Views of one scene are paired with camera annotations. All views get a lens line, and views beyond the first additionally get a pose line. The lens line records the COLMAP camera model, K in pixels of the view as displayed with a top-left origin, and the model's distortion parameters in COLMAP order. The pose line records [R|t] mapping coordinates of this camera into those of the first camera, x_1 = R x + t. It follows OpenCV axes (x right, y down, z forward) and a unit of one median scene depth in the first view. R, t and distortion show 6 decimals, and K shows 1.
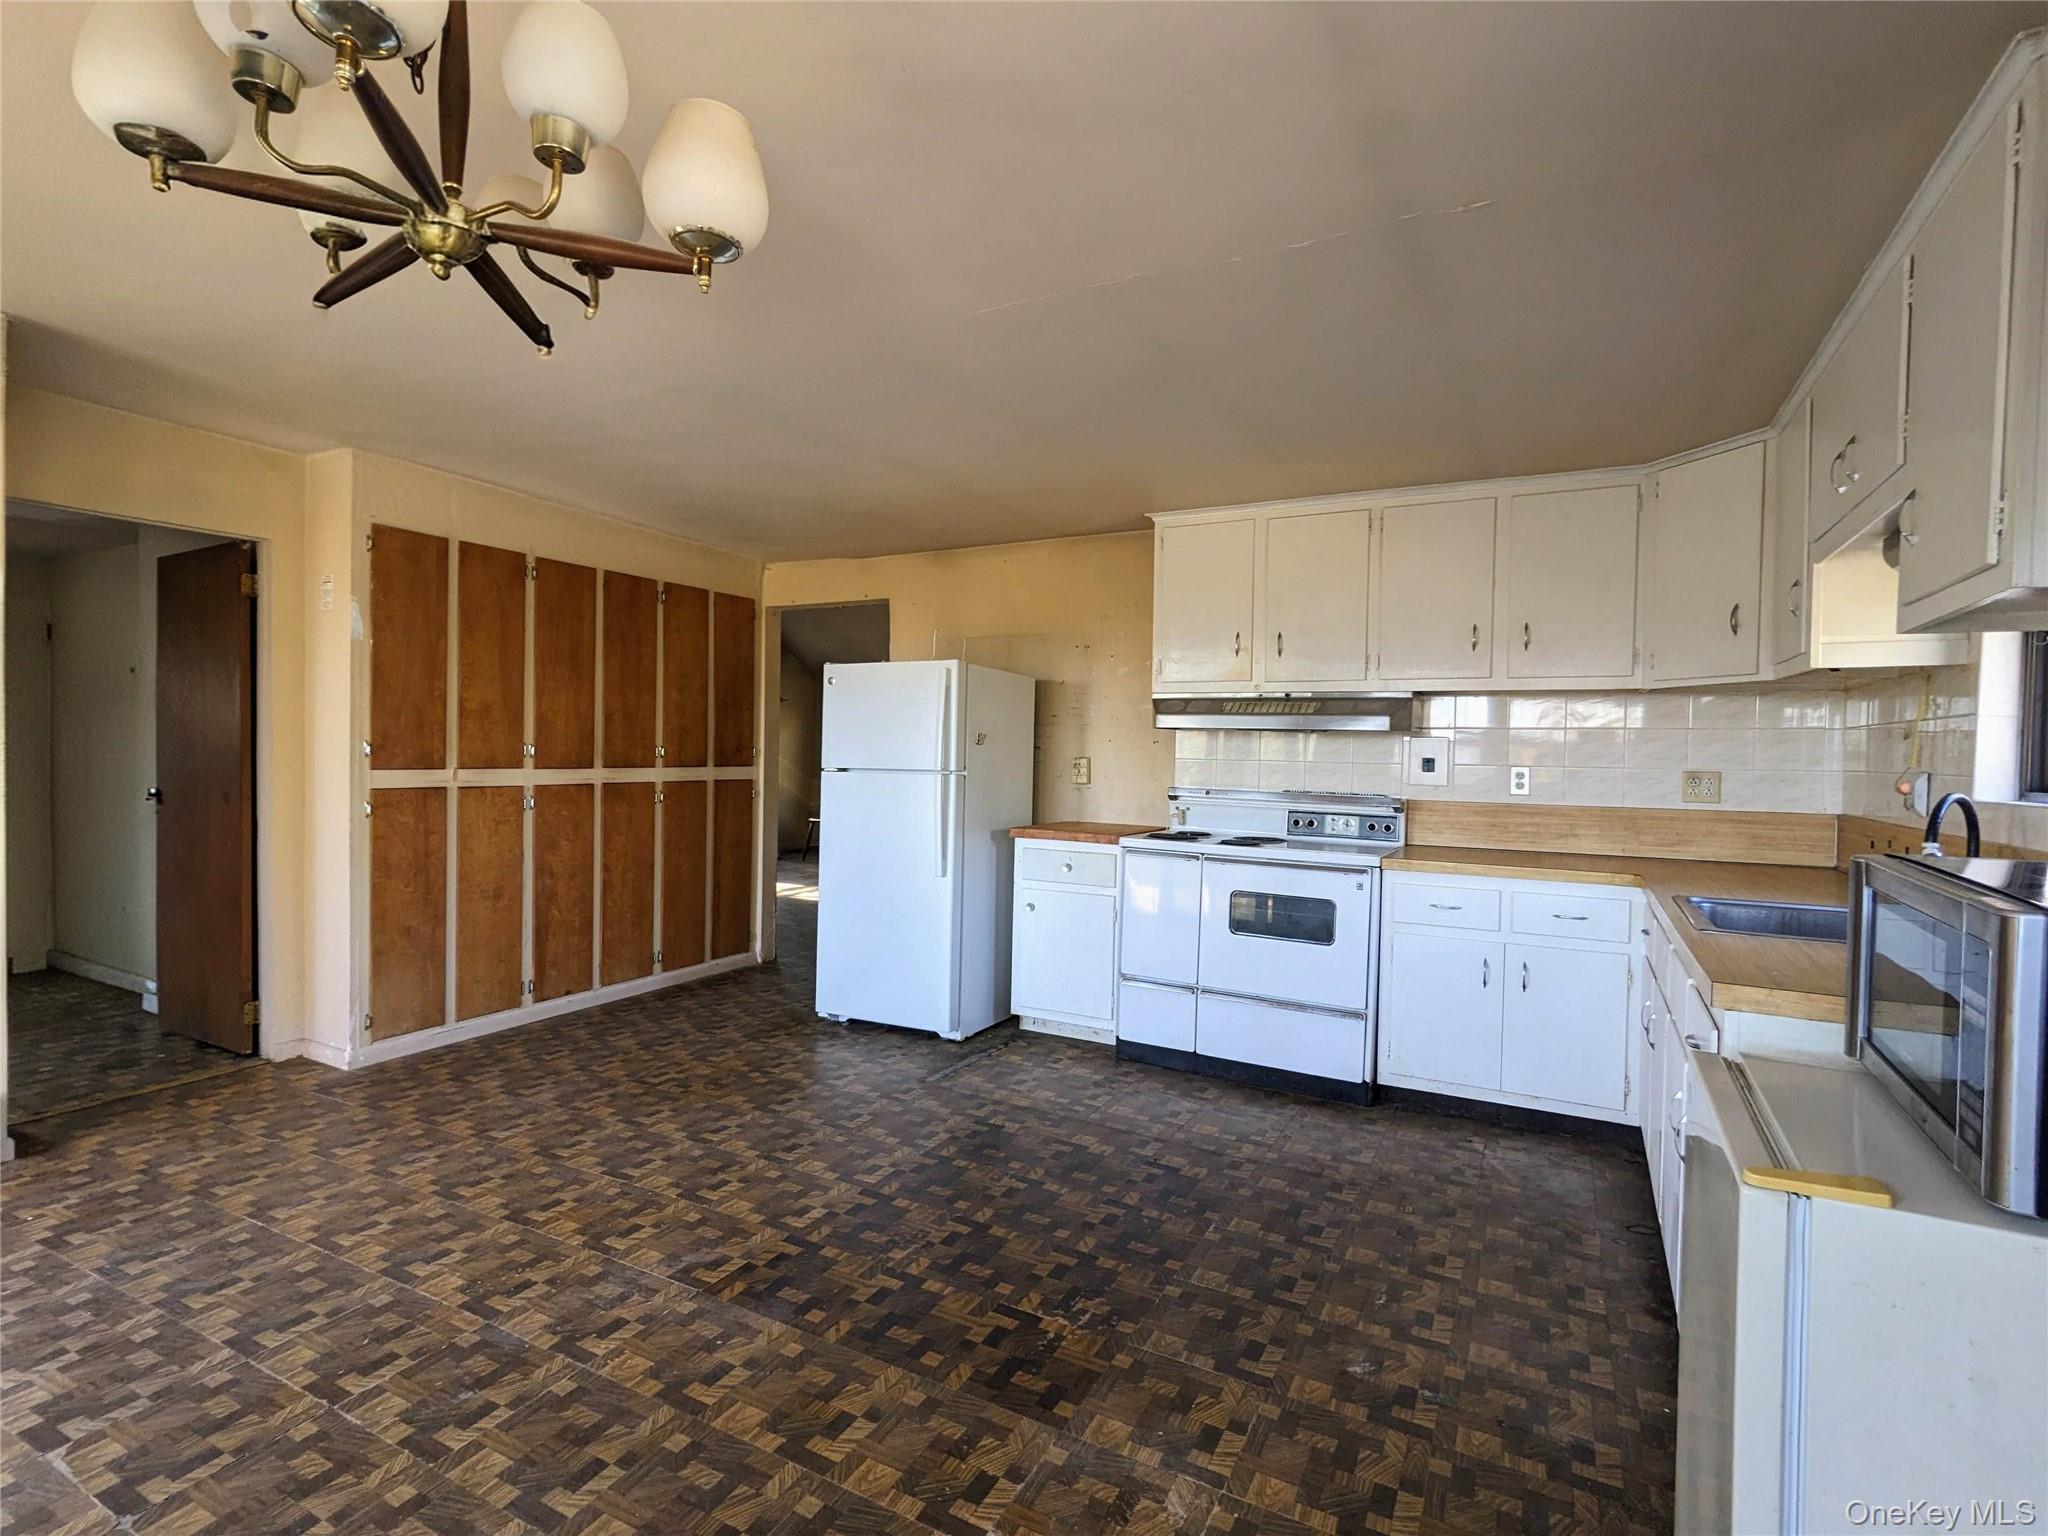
lens RADIAL K [[990.2, 0, 1036.7], [0, 990.2, 771.0], [0, 0, 1]] dist [-0.003392, 0.008258]
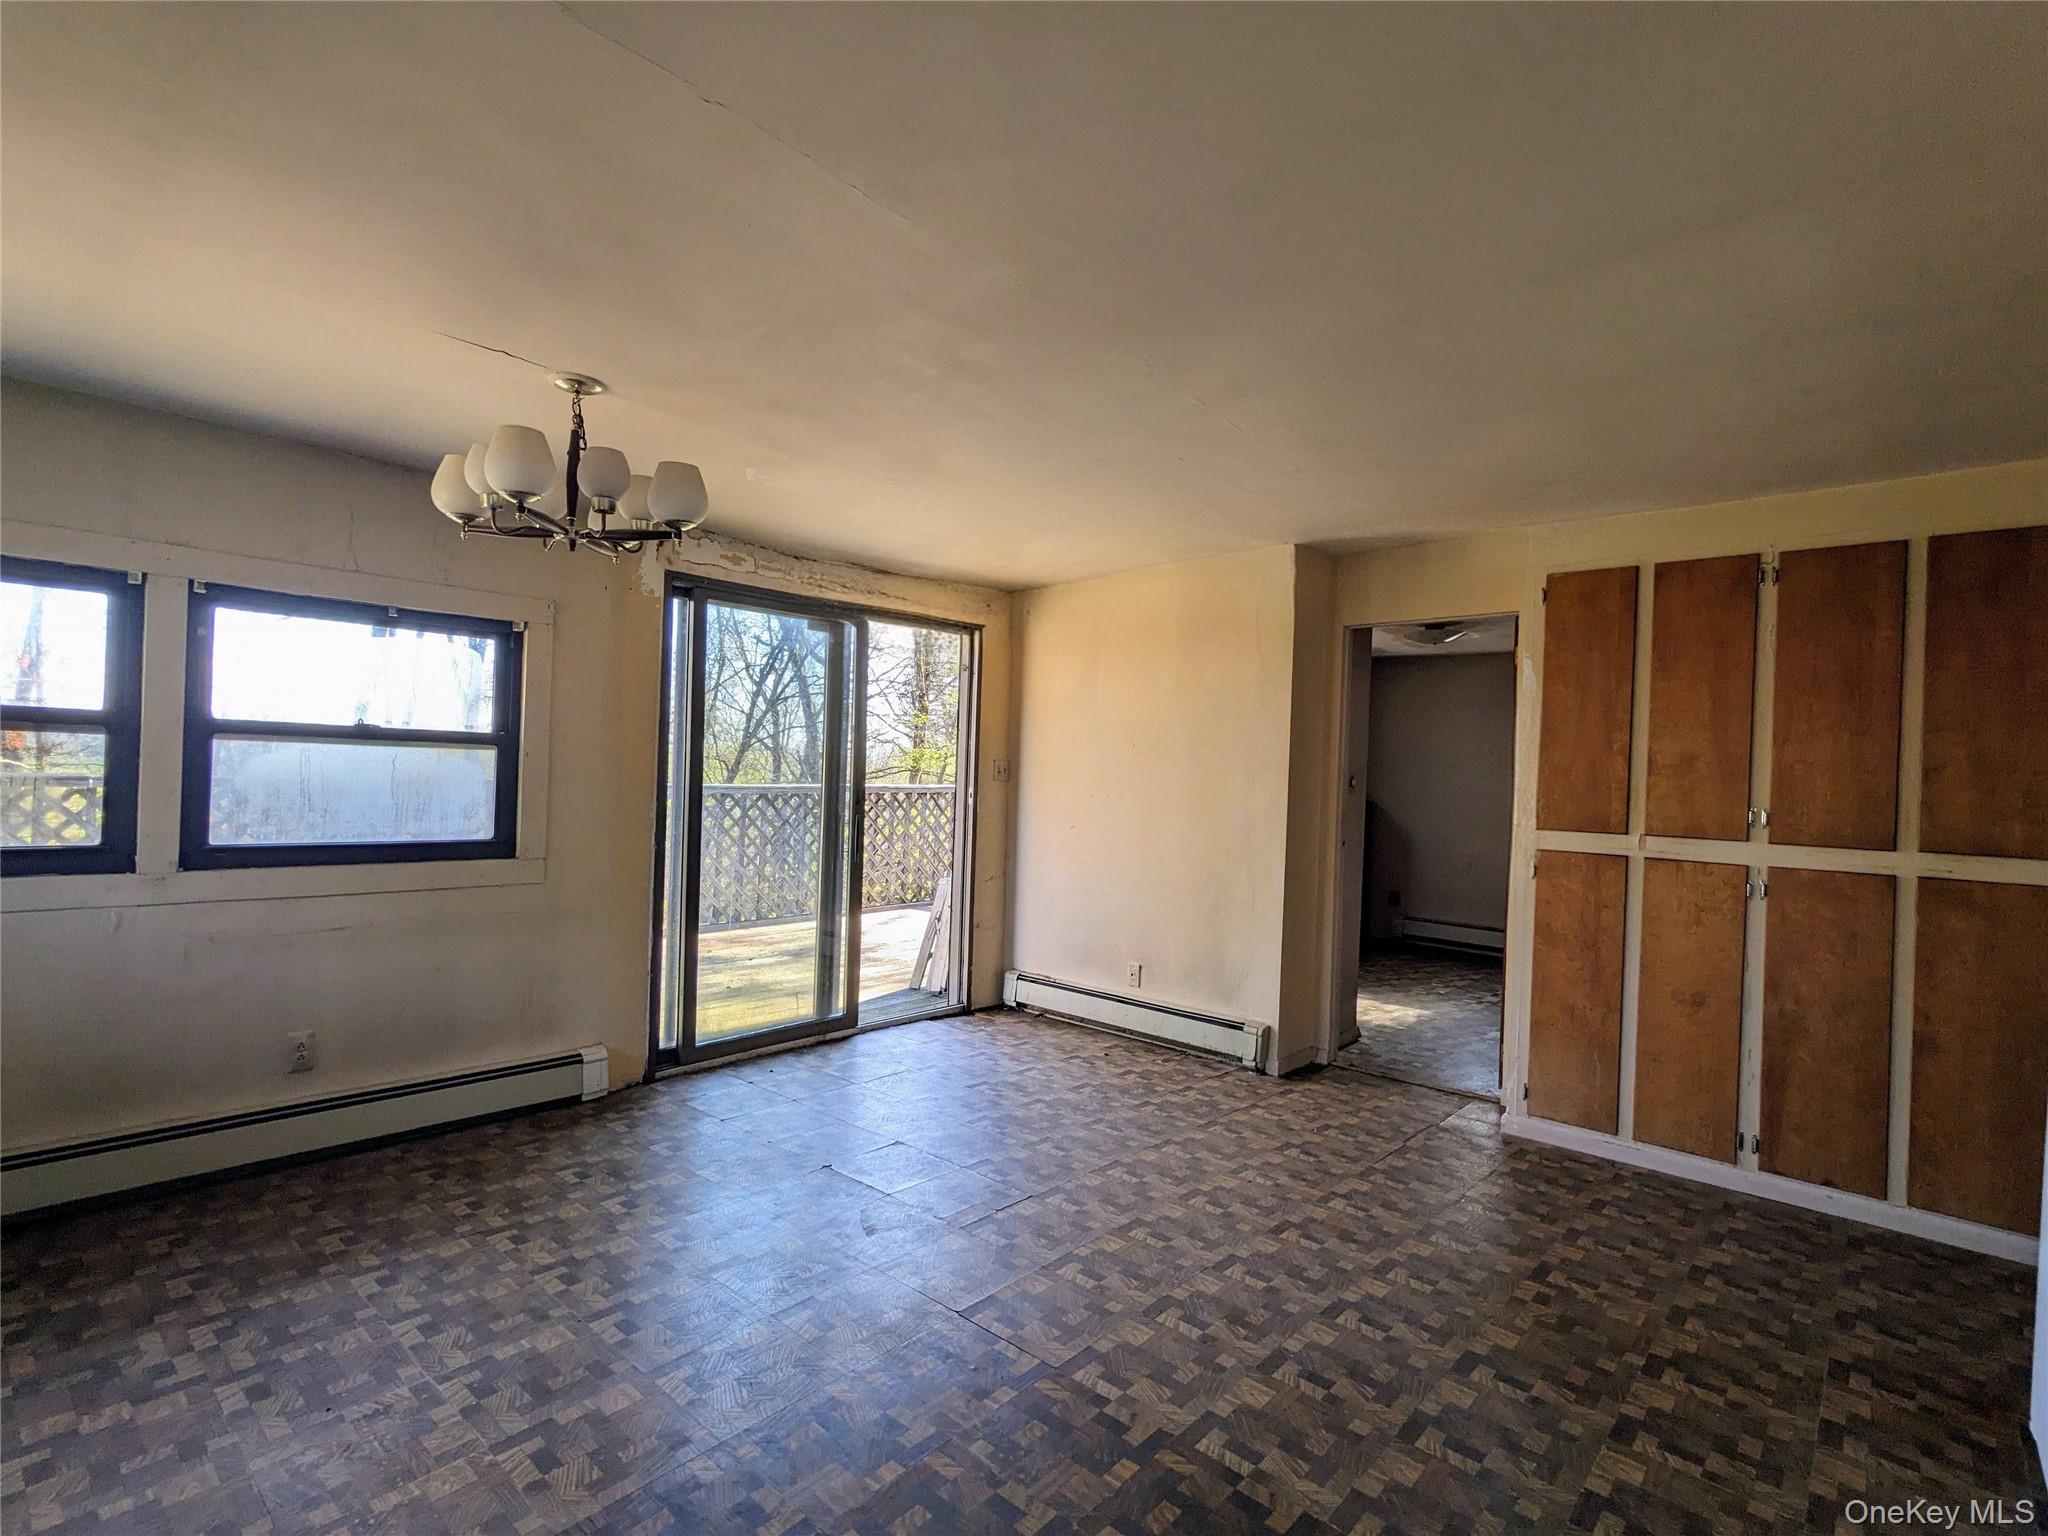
lens RADIAL K [[990.2, 0, 1036.7], [0, 990.2, 771.0], [0, 0, 1]] dist [-0.003392, 0.008258]
pose [[-0.249189, -0.029725, -0.967999, 0.358956], [-0.058397, 0.998171, -0.015619, -0.013841], [0.966693, 0.052636, -0.250469, 0.719527]]
